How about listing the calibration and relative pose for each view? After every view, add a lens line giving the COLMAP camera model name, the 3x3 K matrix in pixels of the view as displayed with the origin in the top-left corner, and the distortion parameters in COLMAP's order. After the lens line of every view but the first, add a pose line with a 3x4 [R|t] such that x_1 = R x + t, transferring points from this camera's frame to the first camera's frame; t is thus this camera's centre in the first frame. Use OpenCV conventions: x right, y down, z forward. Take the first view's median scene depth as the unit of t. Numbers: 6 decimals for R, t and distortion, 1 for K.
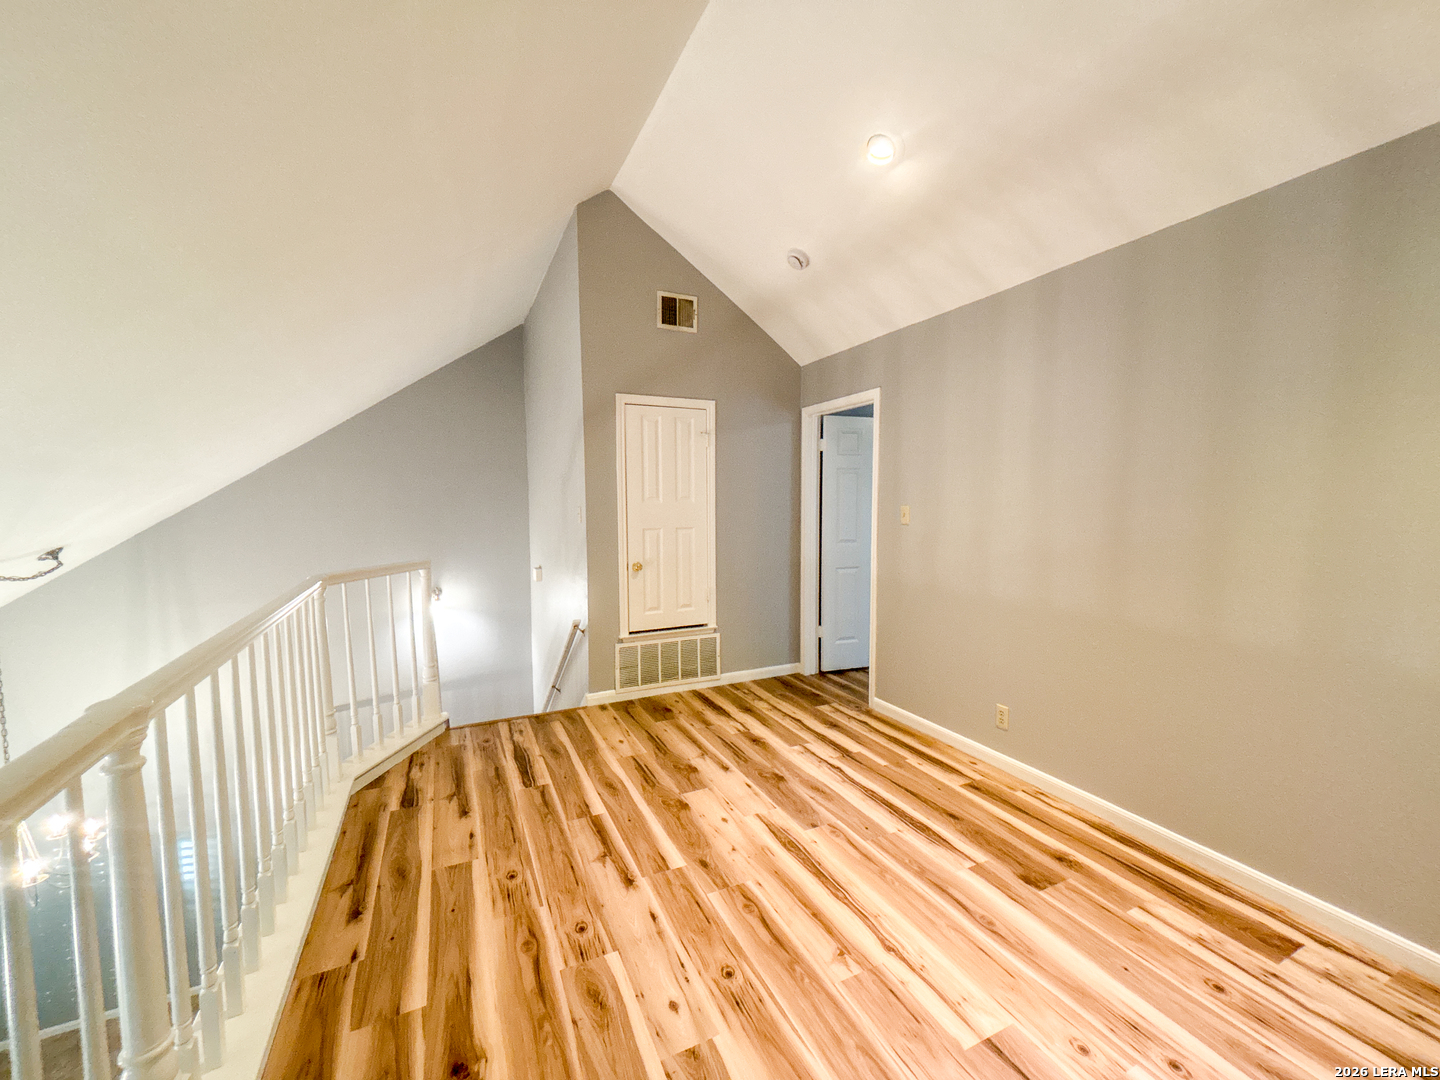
lens RADIAL K [[582.5, 0, 719.1], [0, 582.5, 539.9], [0, 0, 1]] dist [0.001359, -0.001900]
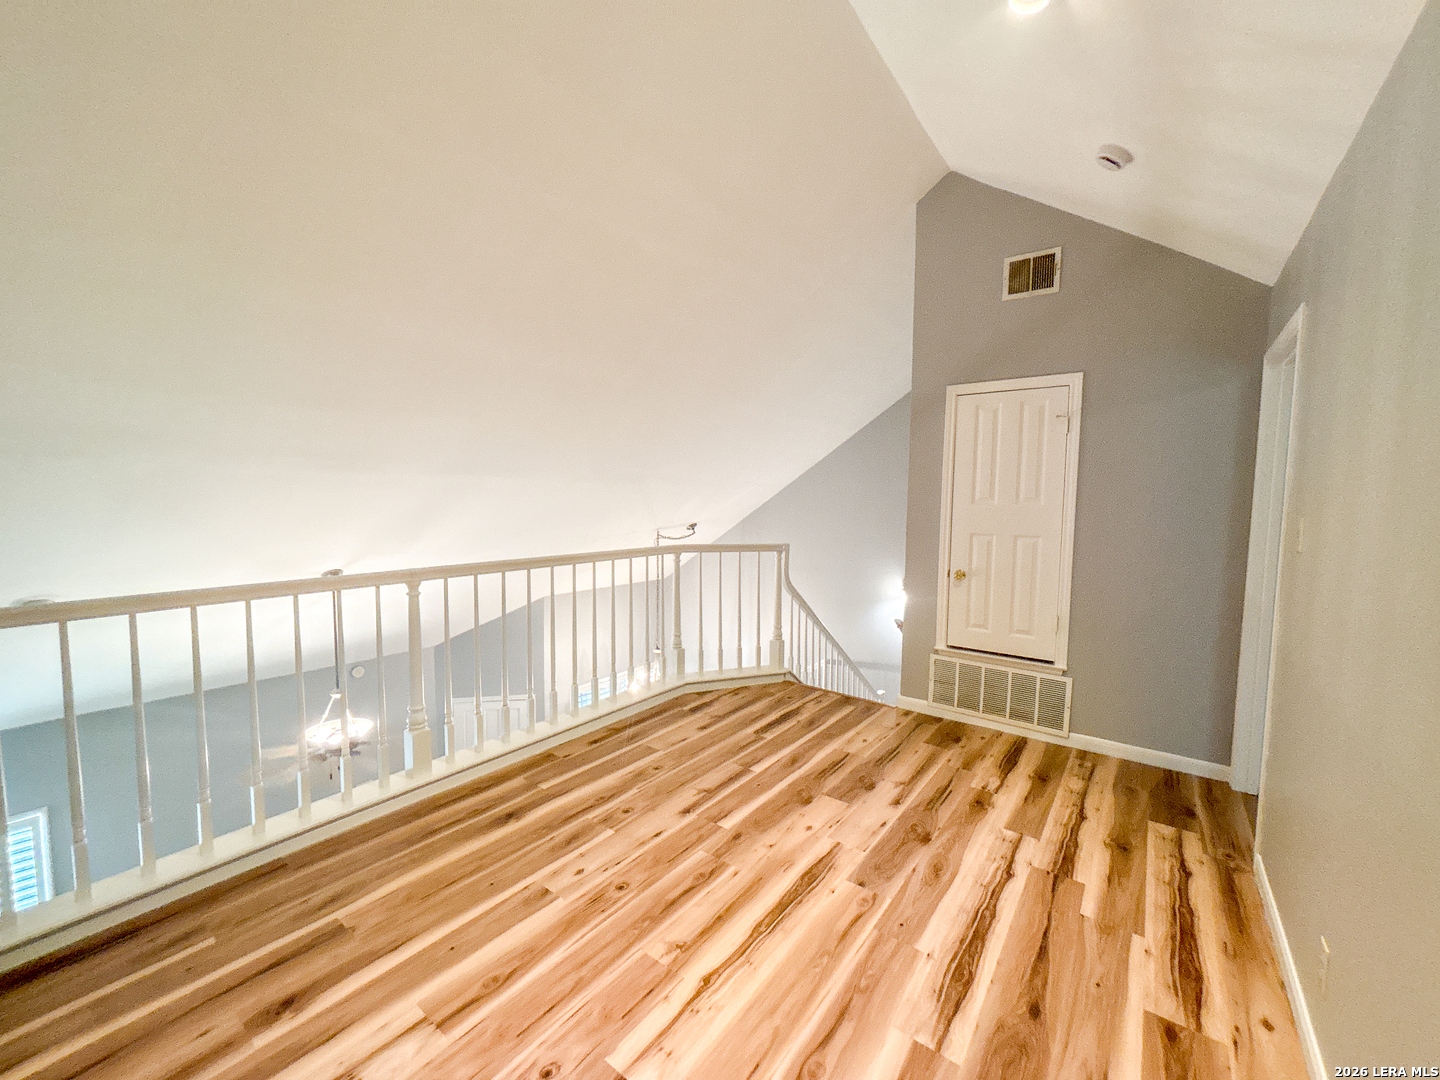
lens RADIAL K [[582.5, 0, 722.8], [0, 582.5, 541.4], [0, 0, 1]] dist [0.001359, -0.001900]
pose [[0.471895, 0.076903, -0.878295, 0.527539], [-0.082690, 0.995658, 0.042751, -0.015473], [0.877769, 0.052452, 0.476205, 0.271795]]
